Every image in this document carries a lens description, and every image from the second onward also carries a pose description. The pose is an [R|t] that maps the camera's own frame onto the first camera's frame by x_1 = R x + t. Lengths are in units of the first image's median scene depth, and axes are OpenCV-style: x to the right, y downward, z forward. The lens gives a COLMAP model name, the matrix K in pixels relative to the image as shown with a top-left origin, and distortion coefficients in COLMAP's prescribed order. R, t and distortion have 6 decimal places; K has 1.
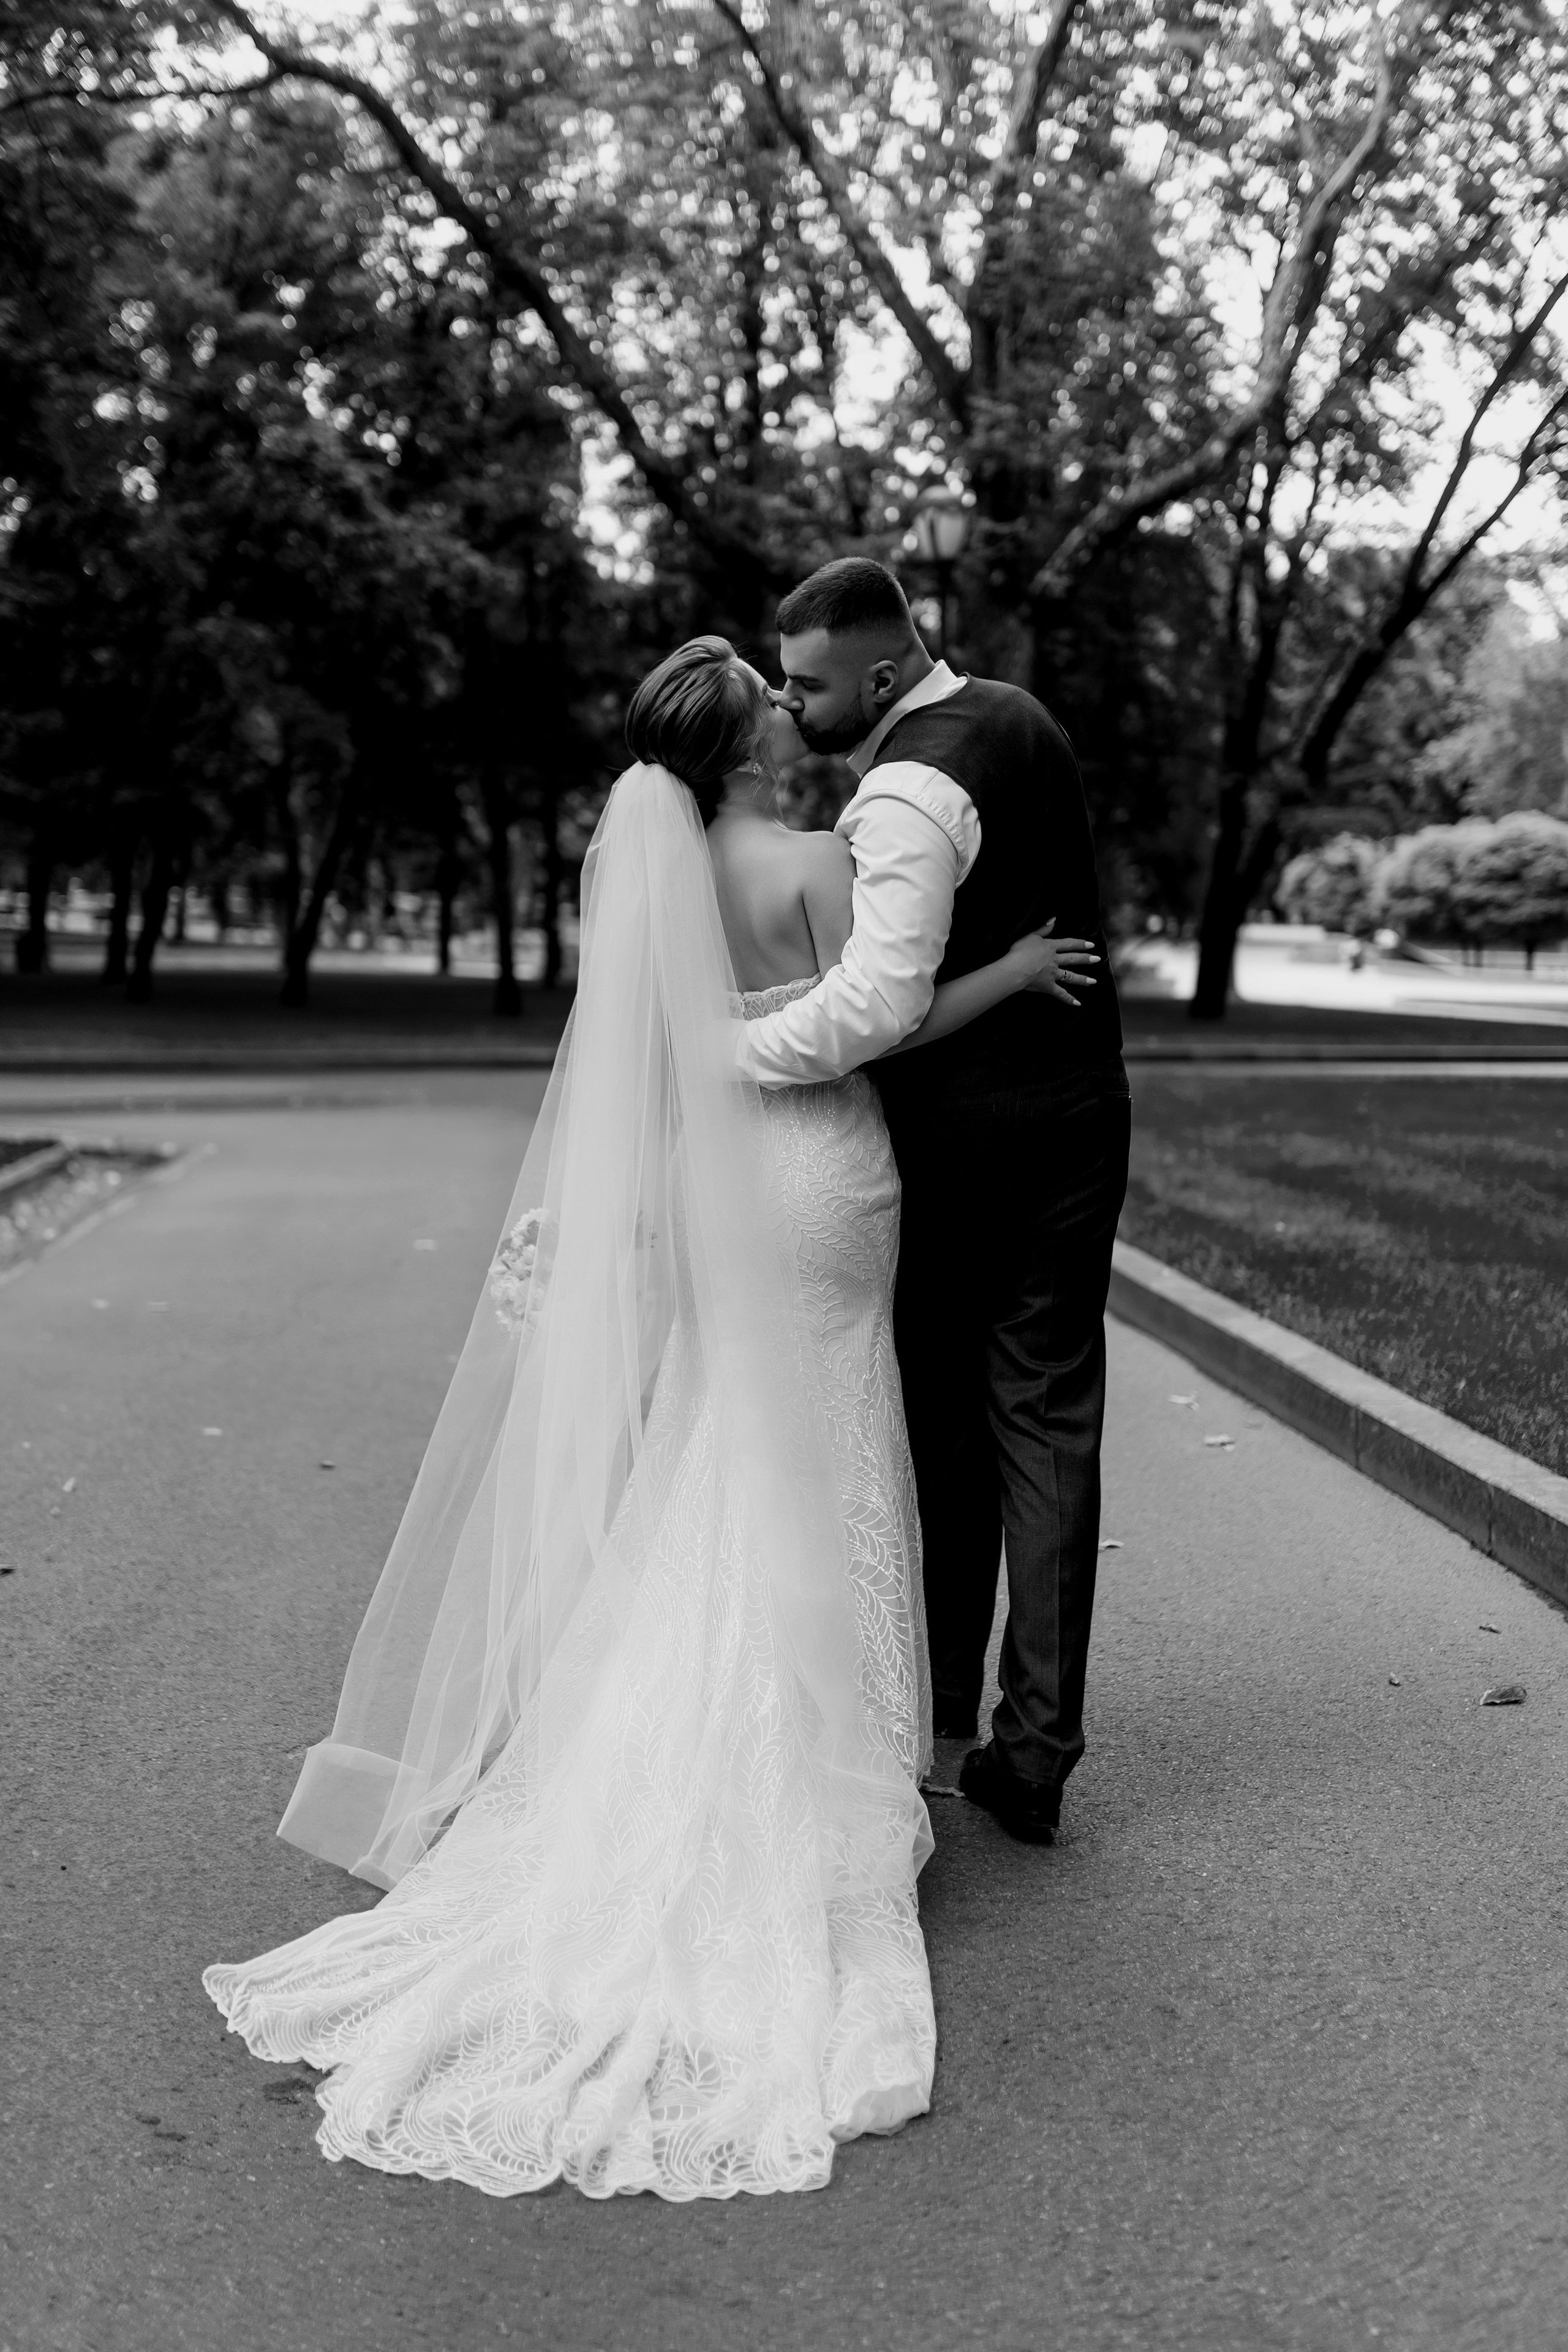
lens RADIAL K [[2392.2, 0, 788.4], [0, 2392.2, 1174.9], [0, 0, 1]] dist [-0.114555, 0.000000]
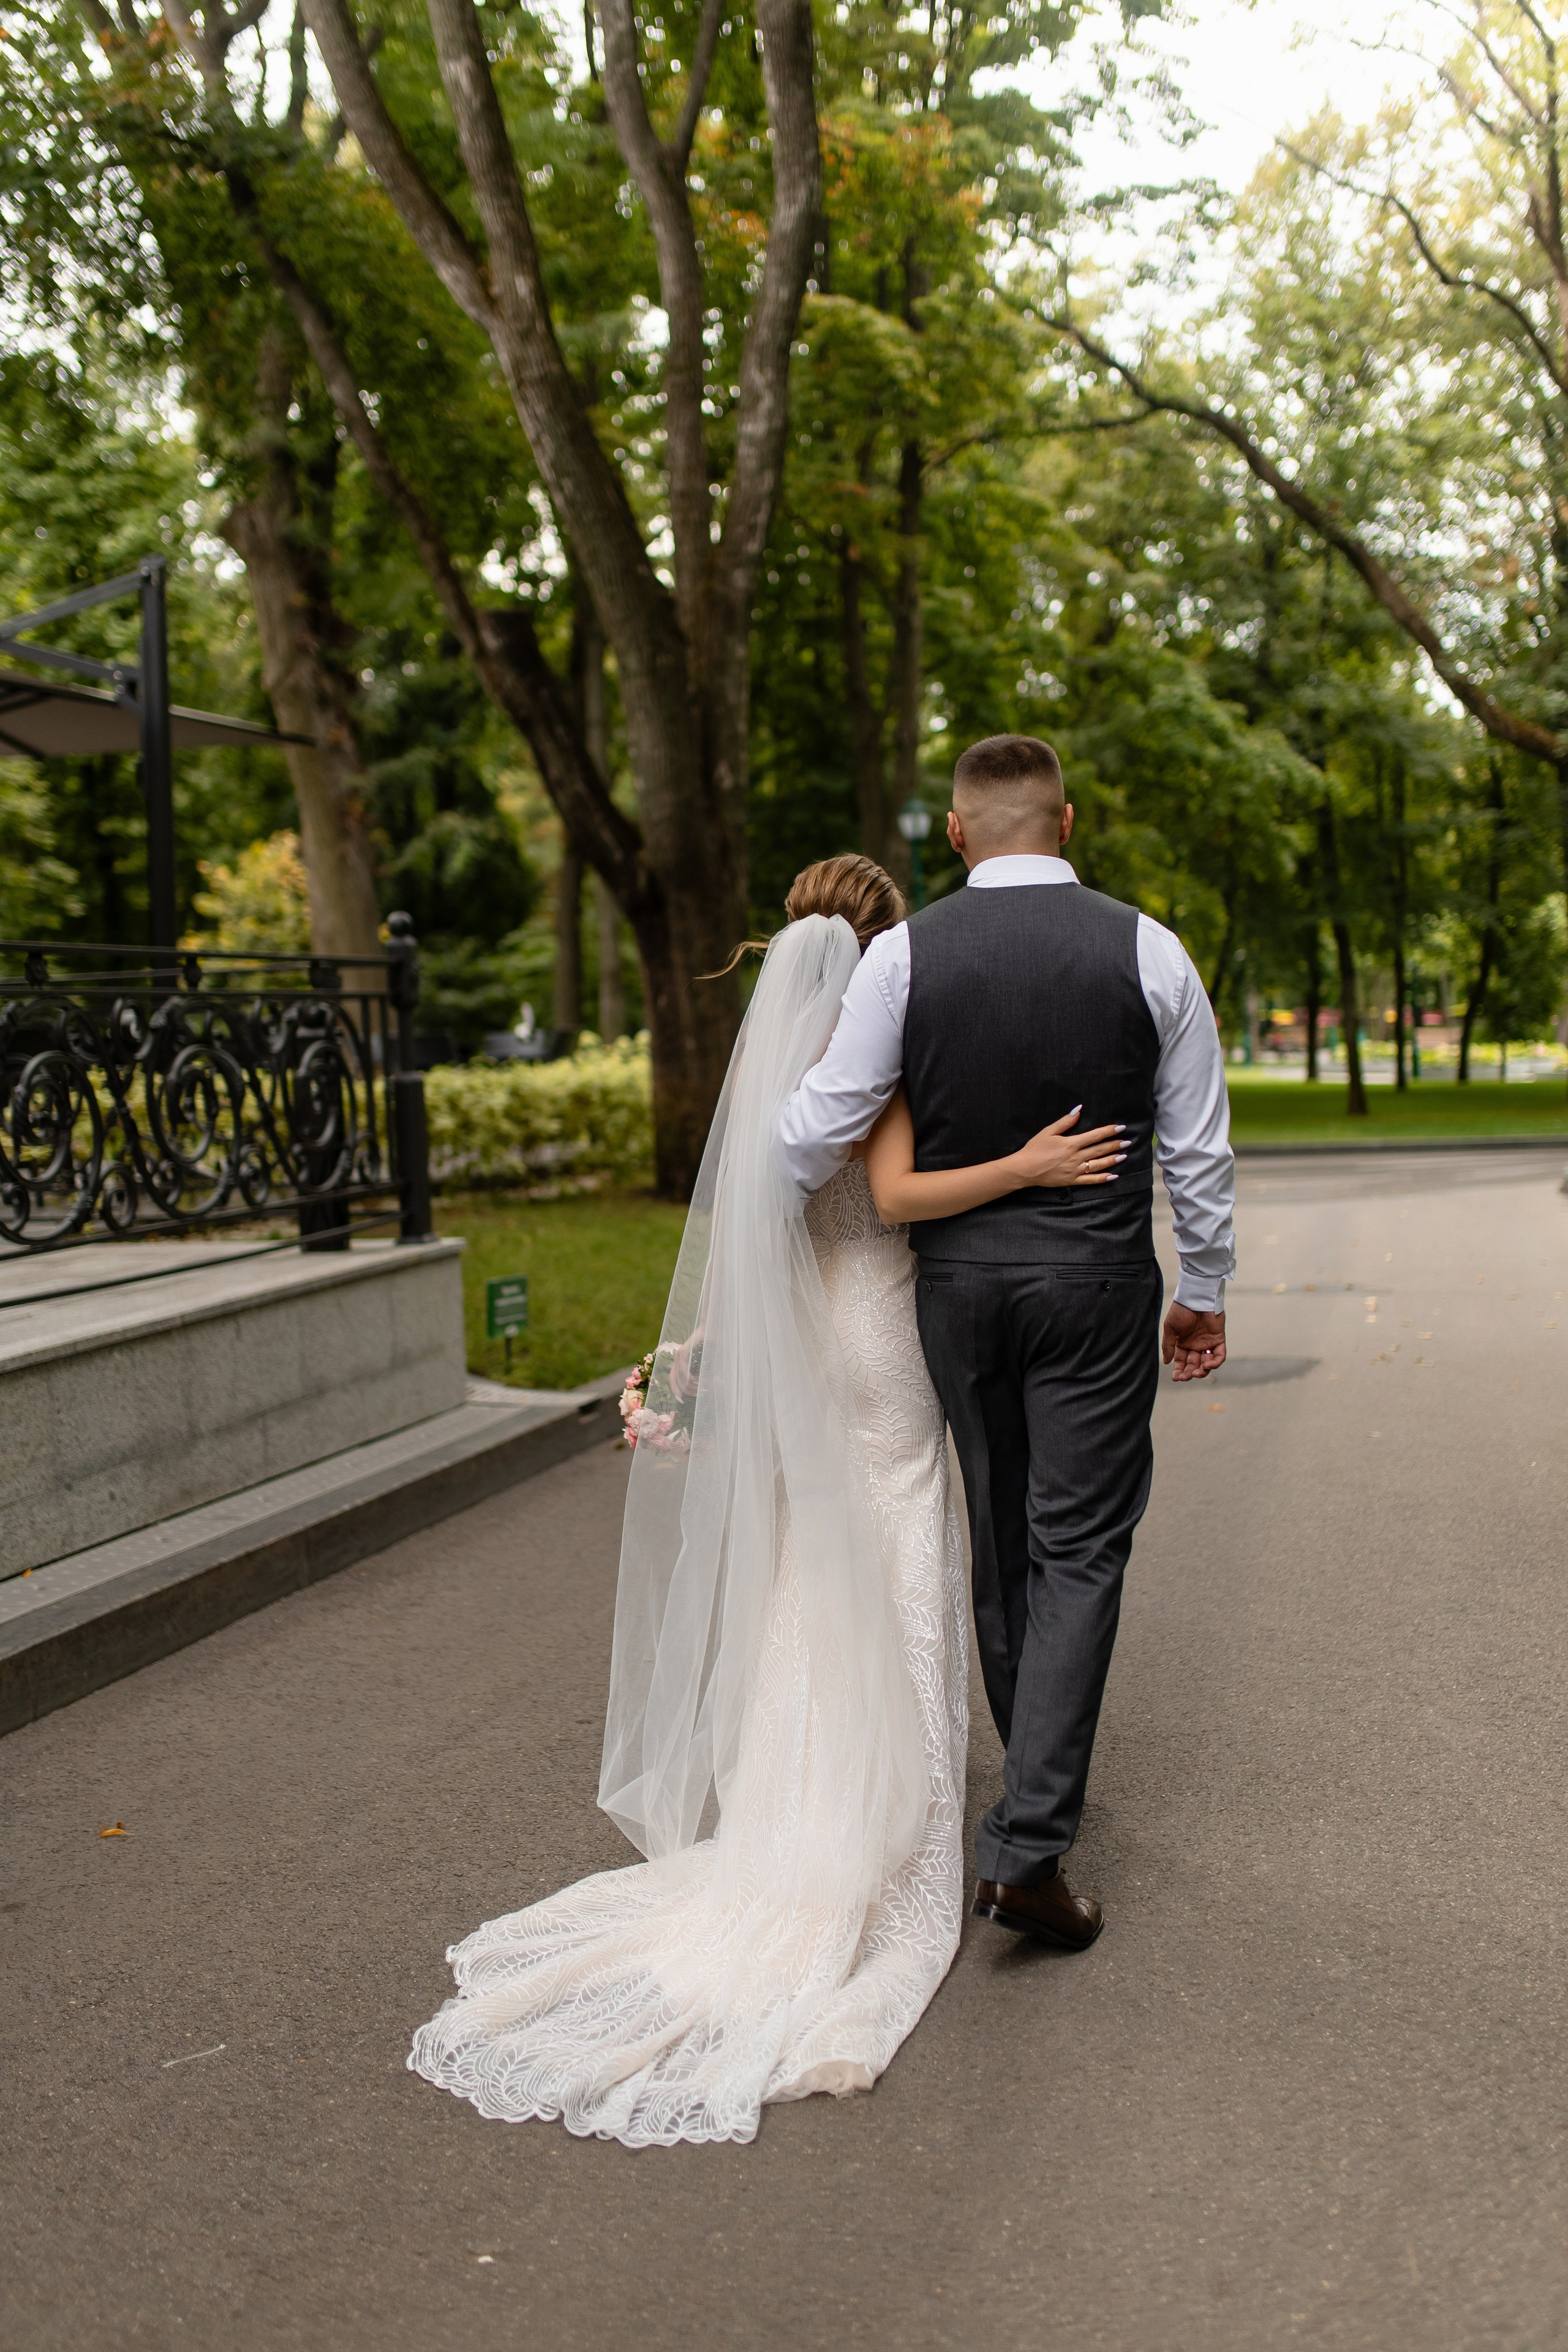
lens RADIAL K [[2392.2, 0, 788.3], [0, 2392.2, 1174.5], [0, 0, 1]] dist [-0.114555, 0.000000]
pose [[0.932635, -0.018901, -0.360325, 0.052045], [0.001907, 0.998871, -0.047460, 0.022393], [0.360815, 0.043576, 0.931619, -0.255701]]
